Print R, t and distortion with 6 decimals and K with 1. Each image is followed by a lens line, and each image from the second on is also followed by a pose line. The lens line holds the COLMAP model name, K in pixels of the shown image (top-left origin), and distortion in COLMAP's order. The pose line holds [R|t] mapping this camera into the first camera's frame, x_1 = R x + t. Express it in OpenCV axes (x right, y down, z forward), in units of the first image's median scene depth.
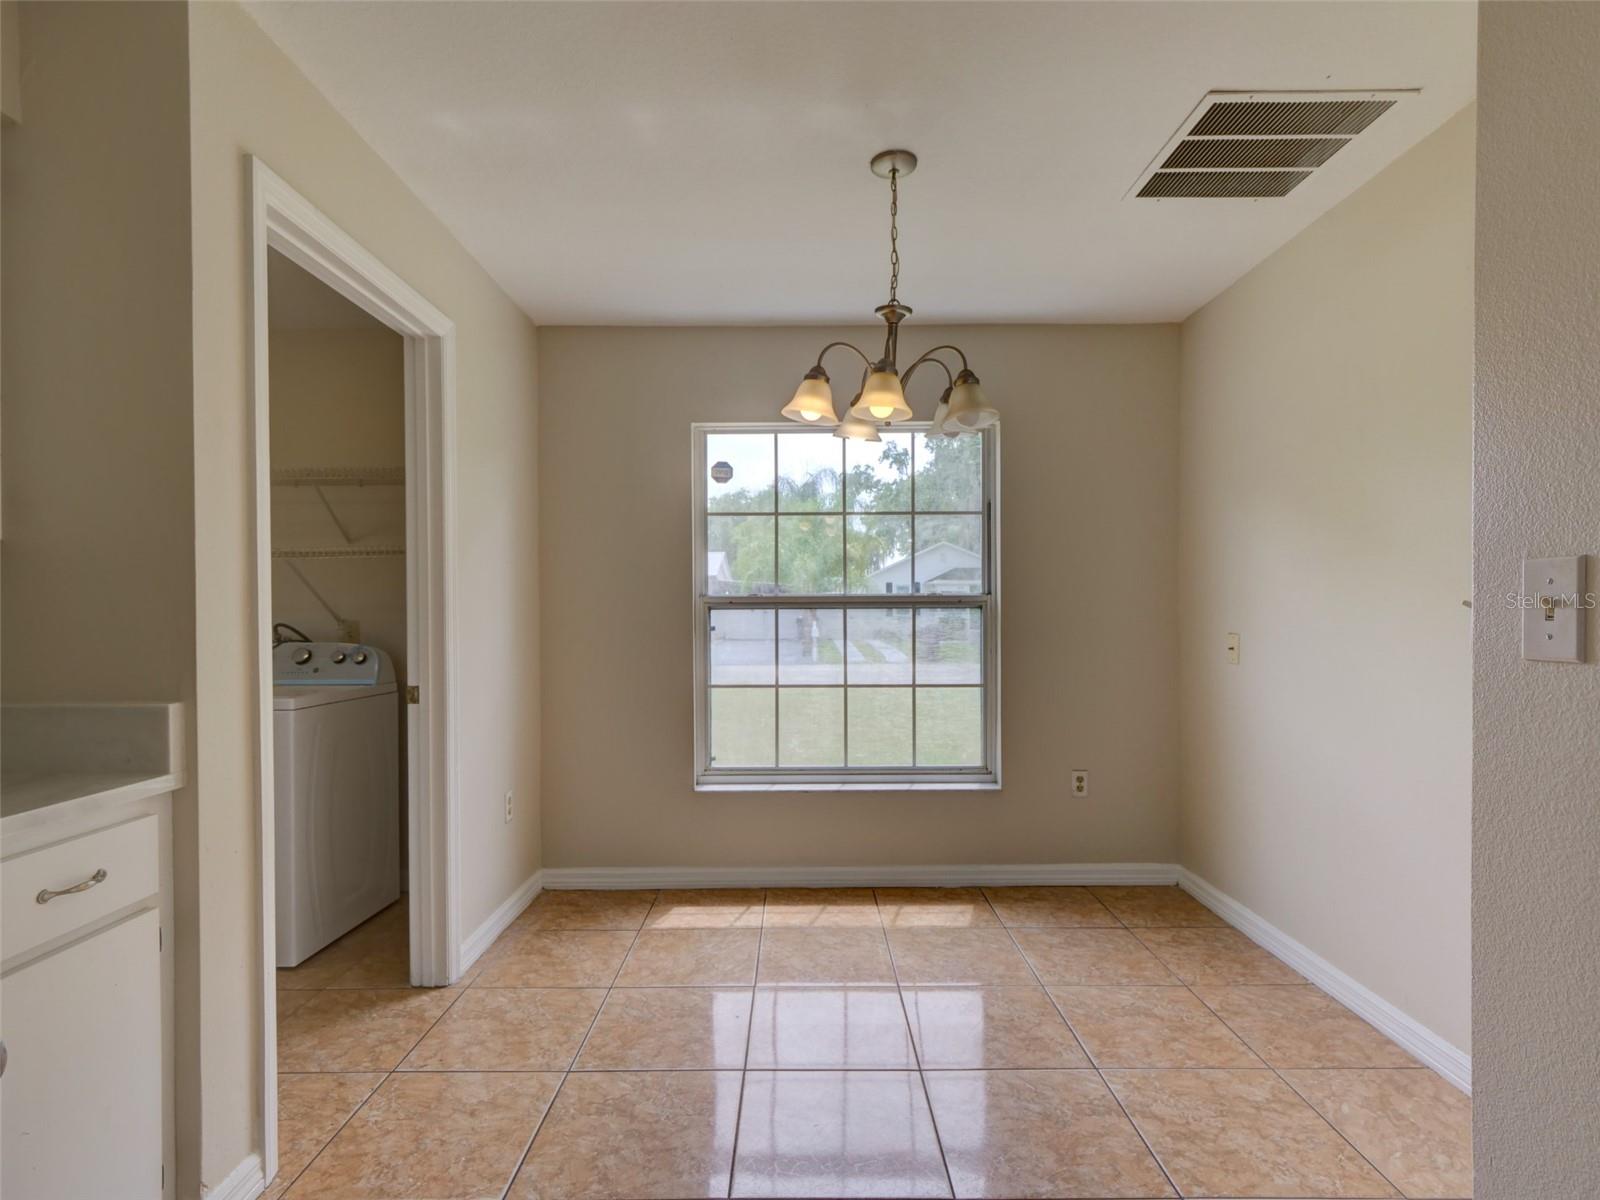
lens RADIAL K [[790.7, 0, 800.1], [0, 790.7, 610.5], [0, 0, 1]] dist [-0.010332, 0.001229]
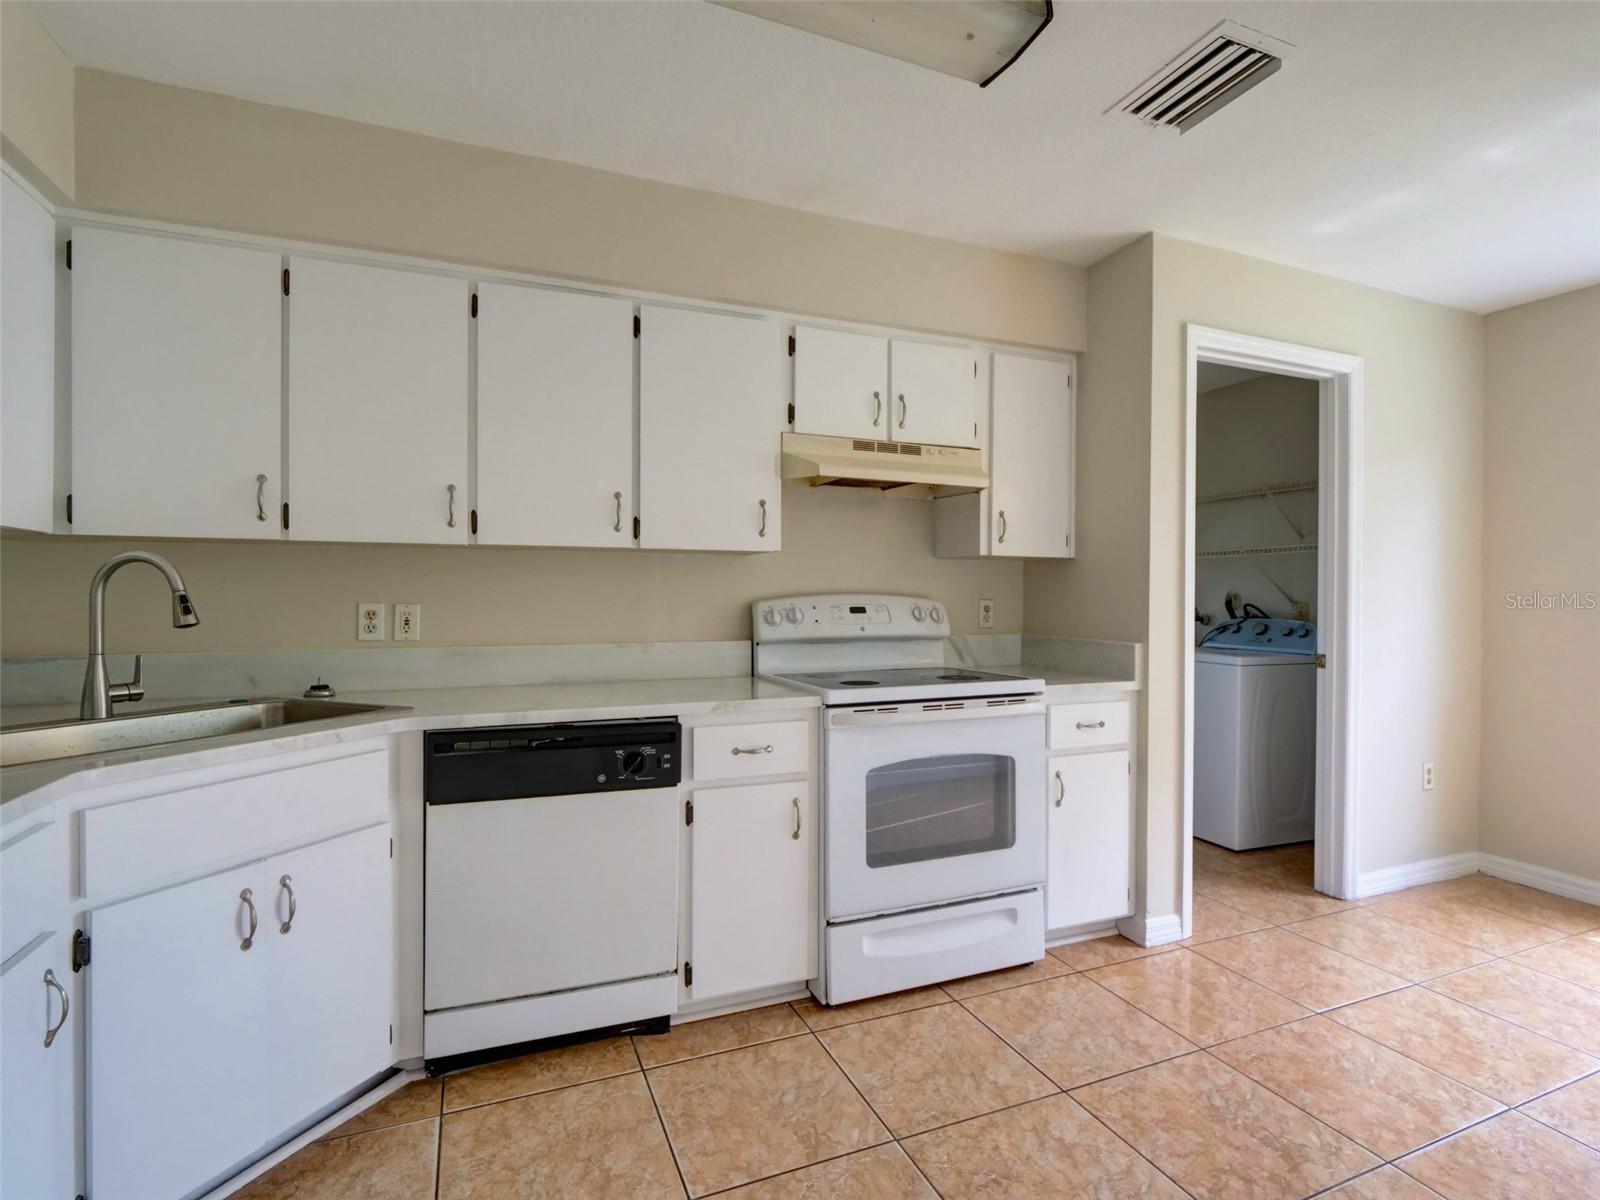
lens RADIAL K [[790.7, 0, 801.5], [0, 790.7, 598.5], [0, 0, 1]] dist [-0.010332, 0.001229]
pose [[0.387027, 0.017280, -0.921906, 0.350019], [-0.010874, 0.999840, 0.014175, -0.003272], [0.922004, 0.004538, 0.387153, -0.260641]]
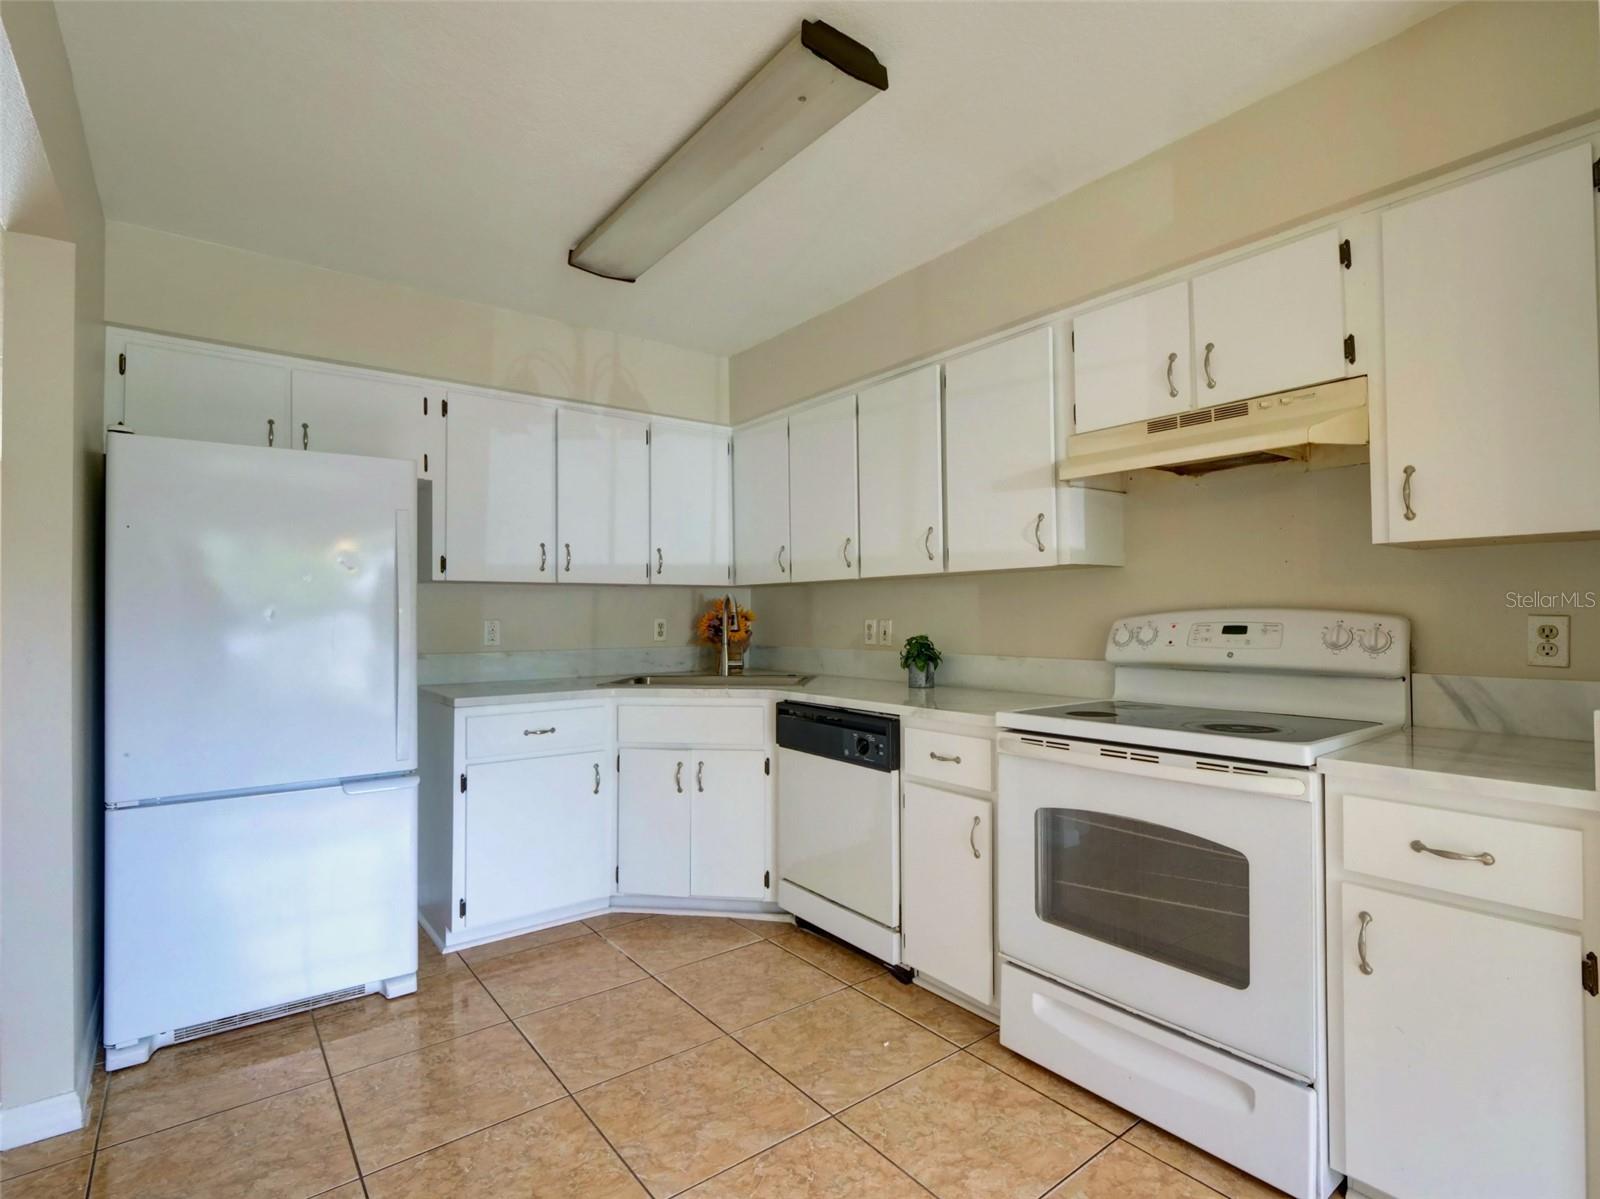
lens RADIAL K [[790.7, 0, 795.3], [0, 790.7, 597.3], [0, 0, 1]] dist [-0.010332, 0.001229]
pose [[-0.792267, 0.007029, -0.610135, 0.237461], [0.016089, 0.999827, -0.009374, -0.006587], [0.609963, -0.017243, -0.792242, 0.657487]]
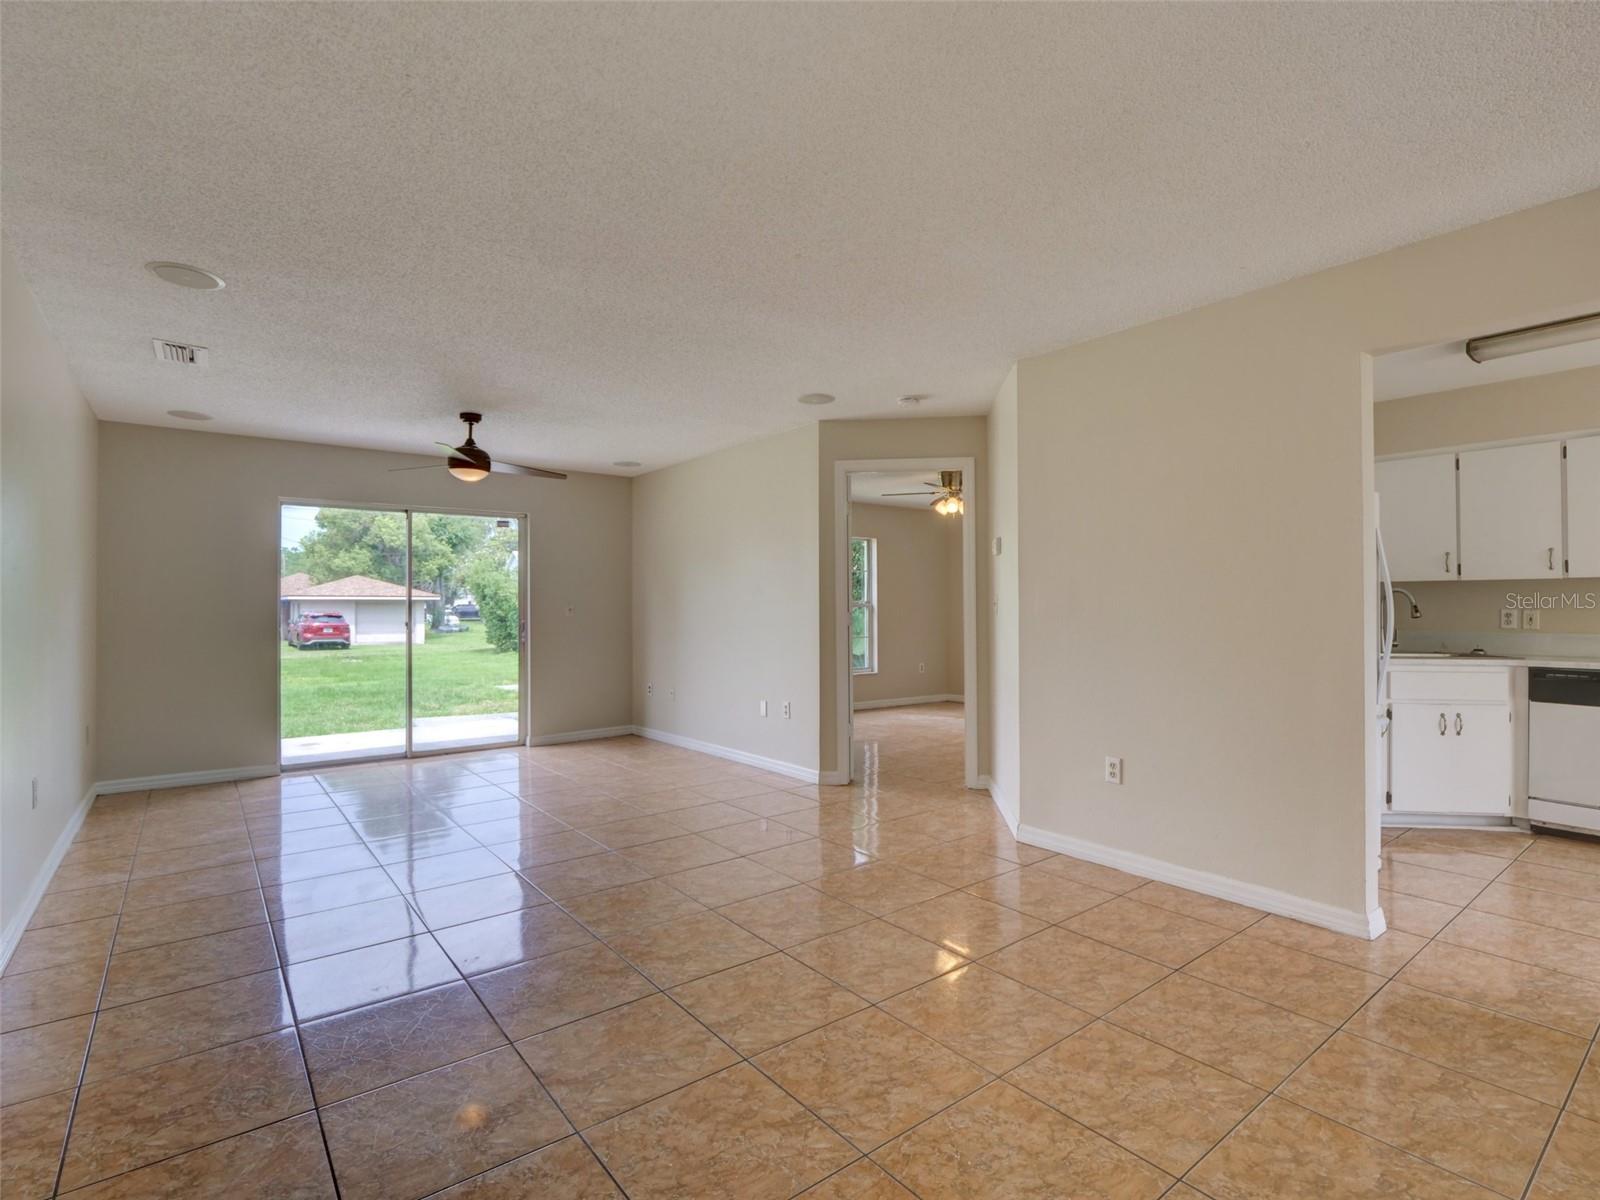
lens RADIAL K [[790.7, 0, 794.2], [0, 790.7, 600.8], [0, 0, 1]] dist [-0.010332, 0.001229]
pose [[-0.781246, 0.008112, -0.624171, 1.709468], [0.008928, 0.999958, 0.001821, -0.016630], [0.624160, -0.004150, -0.781286, 0.017346]]
